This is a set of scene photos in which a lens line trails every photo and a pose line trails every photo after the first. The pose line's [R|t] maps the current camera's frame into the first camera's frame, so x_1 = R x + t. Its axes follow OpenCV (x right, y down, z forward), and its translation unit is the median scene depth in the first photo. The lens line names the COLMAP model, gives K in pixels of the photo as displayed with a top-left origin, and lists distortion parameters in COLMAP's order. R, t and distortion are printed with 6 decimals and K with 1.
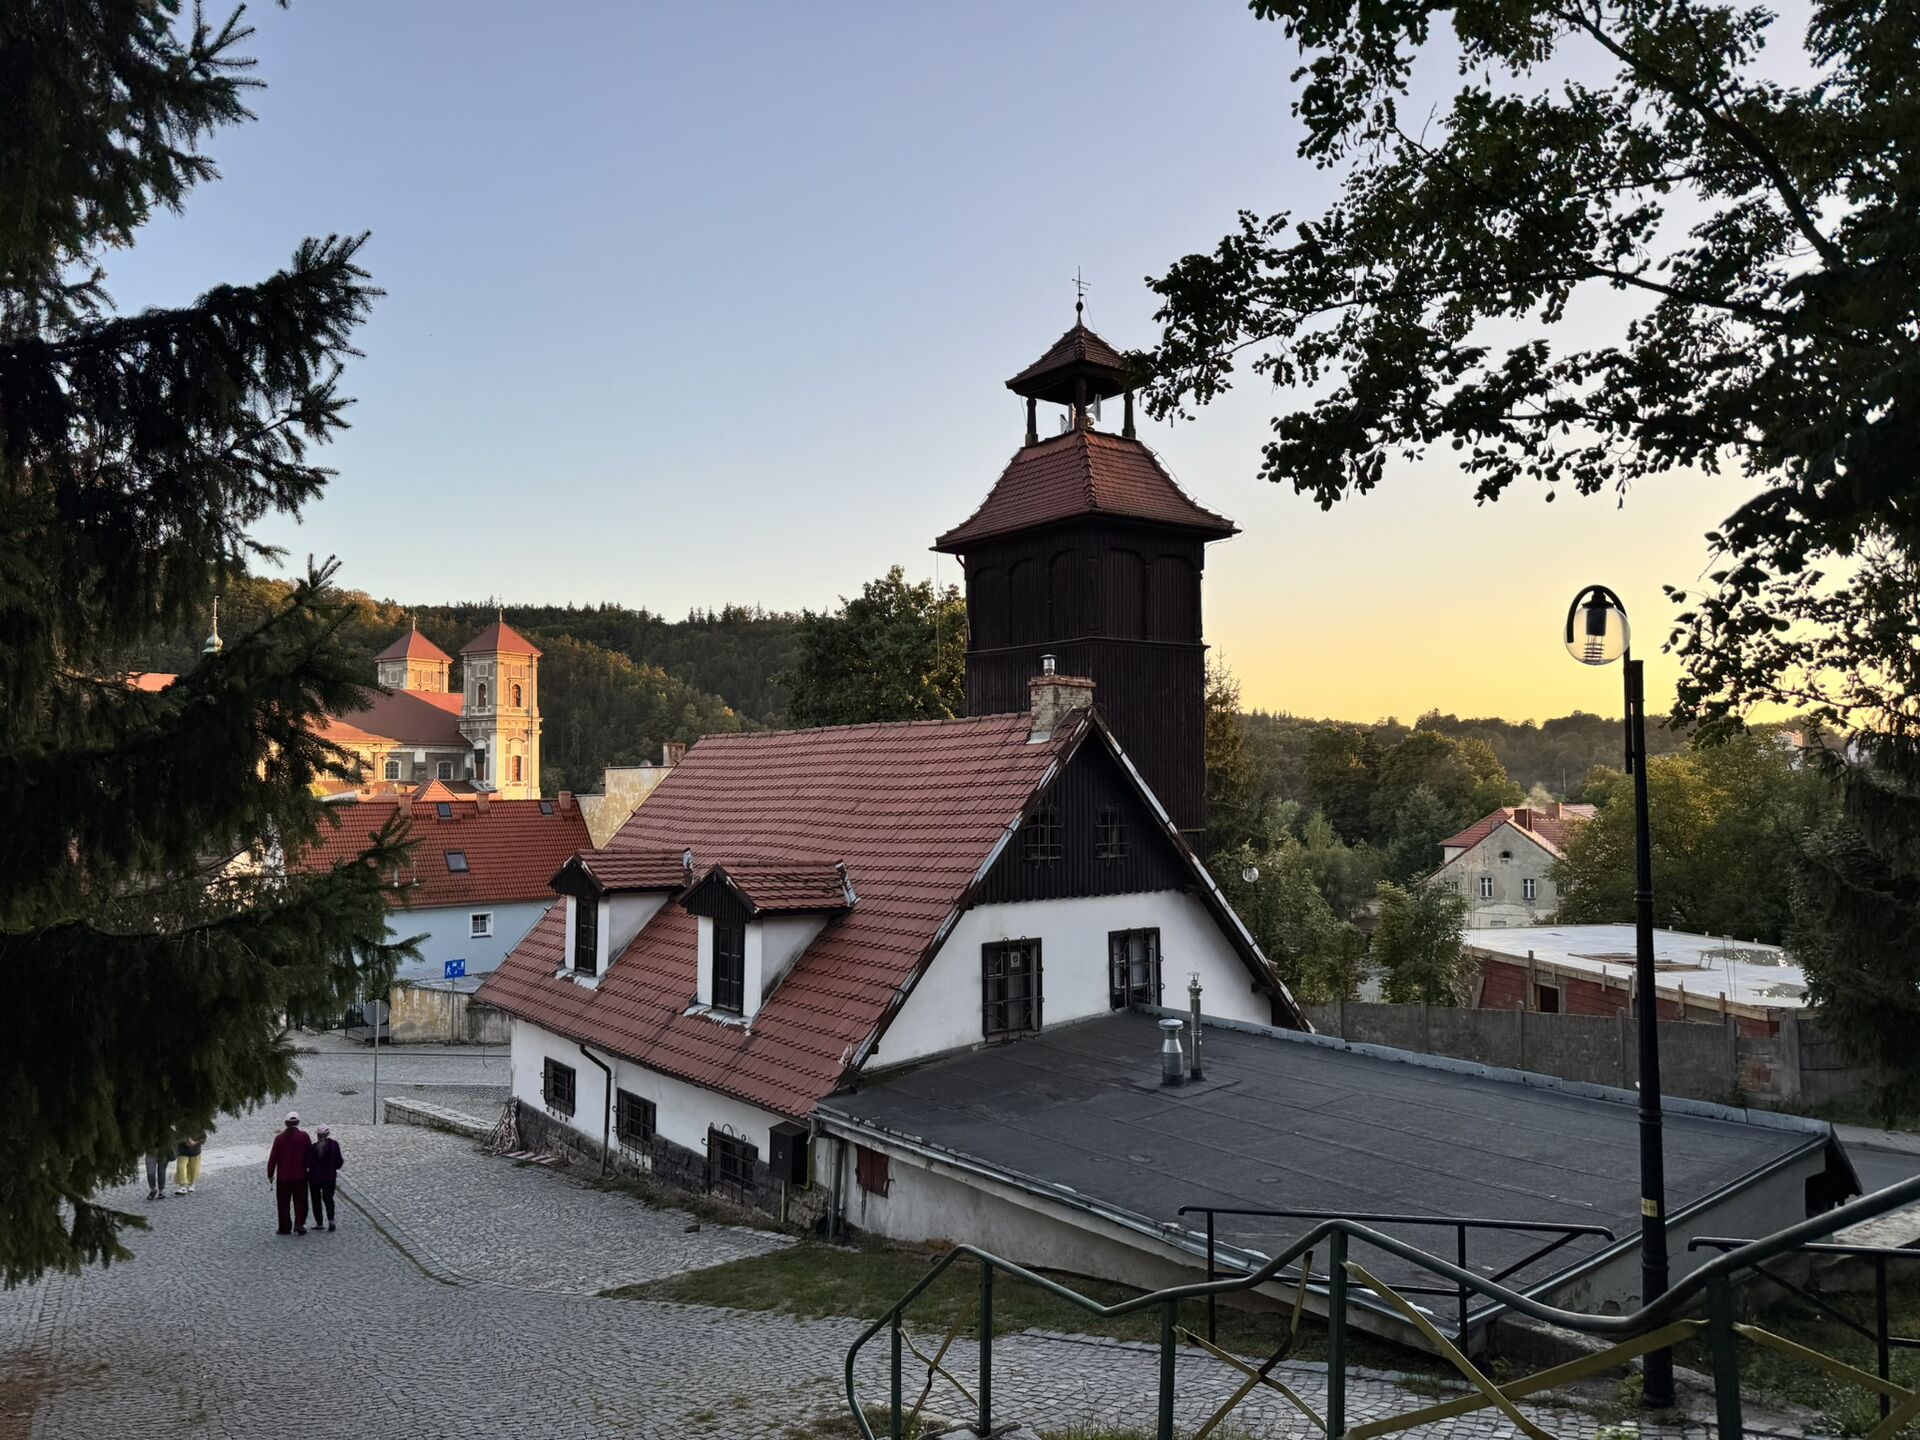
lens RADIAL K [[1344.2, 0, 1017.7], [0, 1344.2, 716.6], [0, 0, 1]] dist [0.145658, -0.278604]
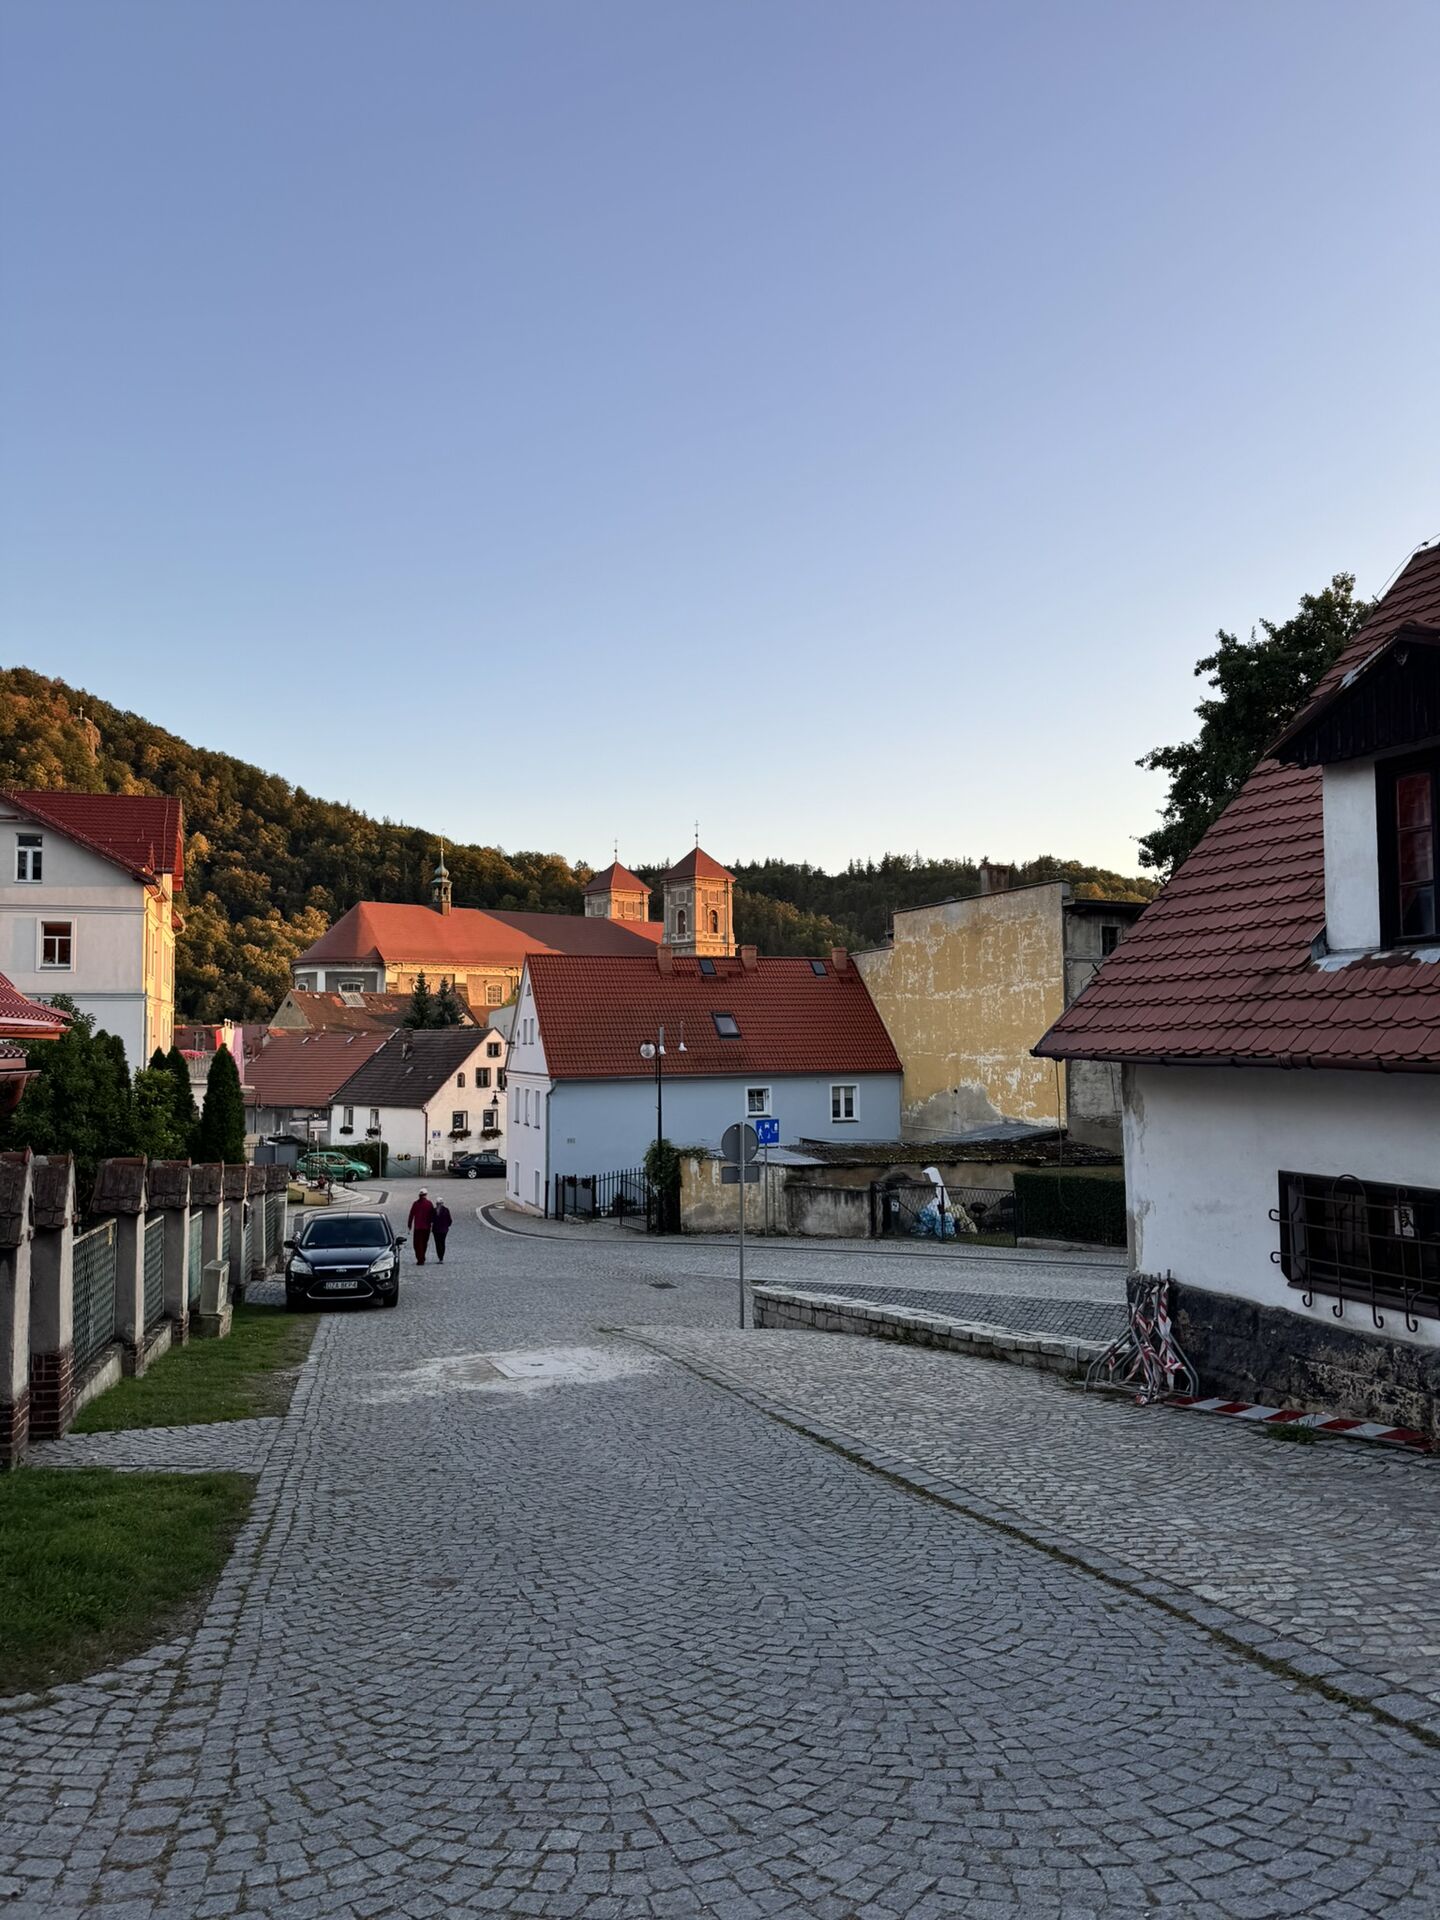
lens RADIAL K [[1344.2, 0, 745.8], [0, 1344.2, 961.3], [0, 0, 1]] dist [0.145658, -0.278604]
pose [[0.953666, -0.018048, -0.300327, -0.151676], [0.014404, 0.999793, -0.014344, 0.076806], [0.300524, 0.009353, 0.953728, 0.227607]]
